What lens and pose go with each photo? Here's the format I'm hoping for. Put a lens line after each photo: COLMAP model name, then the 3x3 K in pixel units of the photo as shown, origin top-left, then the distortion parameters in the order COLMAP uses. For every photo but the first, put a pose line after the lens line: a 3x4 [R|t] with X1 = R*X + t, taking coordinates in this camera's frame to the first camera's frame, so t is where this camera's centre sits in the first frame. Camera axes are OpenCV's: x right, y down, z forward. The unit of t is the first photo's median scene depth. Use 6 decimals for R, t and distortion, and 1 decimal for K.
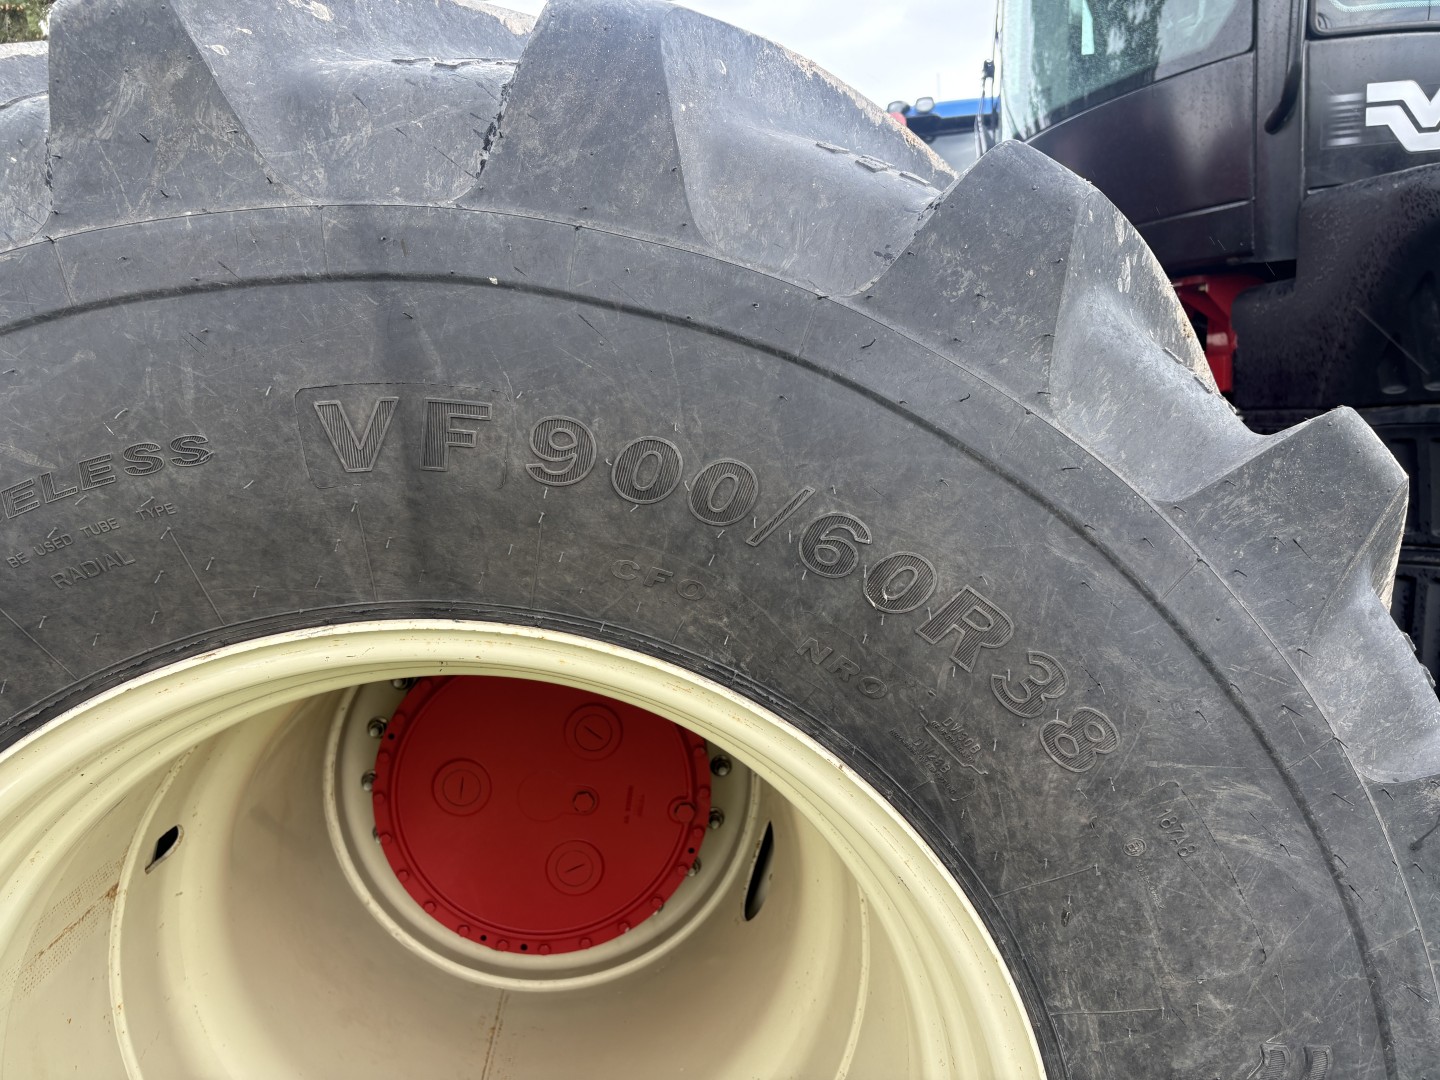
lens RADIAL K [[1083.9, 0, 716.0], [0, 1083.9, 538.5], [0, 0, 1]] dist [0.063605, -0.080627]
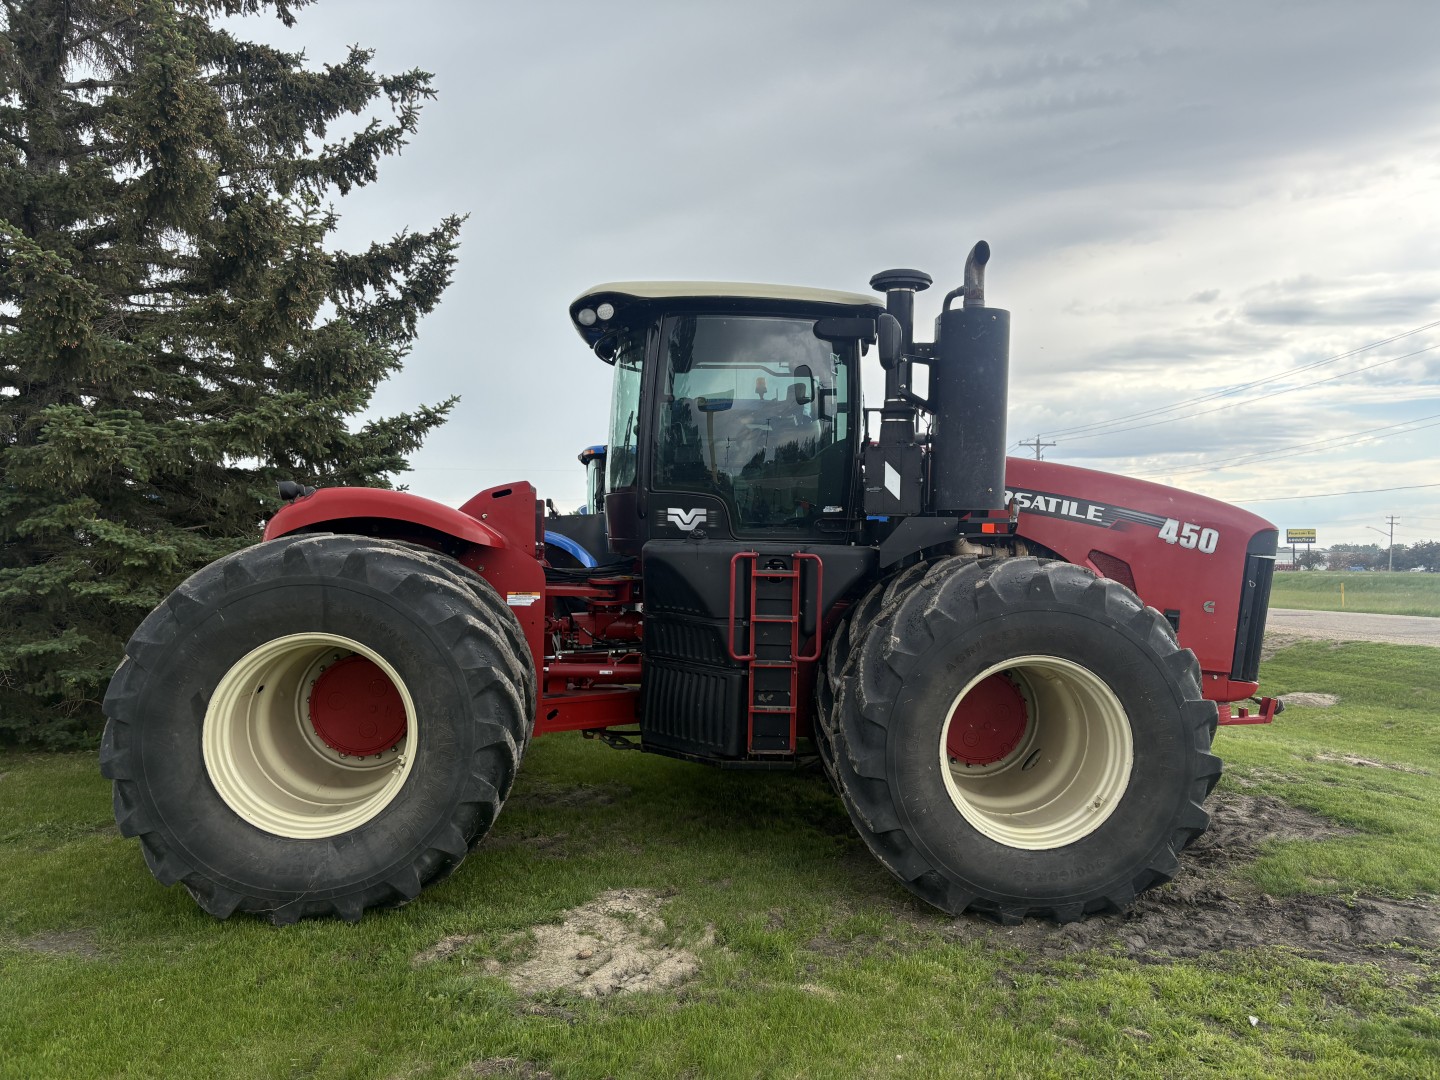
lens RADIAL K [[1083.9, 0, 728.4], [0, 1083.9, 542.5], [0, 0, 1]] dist [0.063605, -0.080627]
pose [[0.994925, 0.095992, 0.030179, 2.120698], [-0.091587, 0.988105, -0.123532, 0.138385], [-0.041678, 0.120141, 0.991882, -6.342578]]
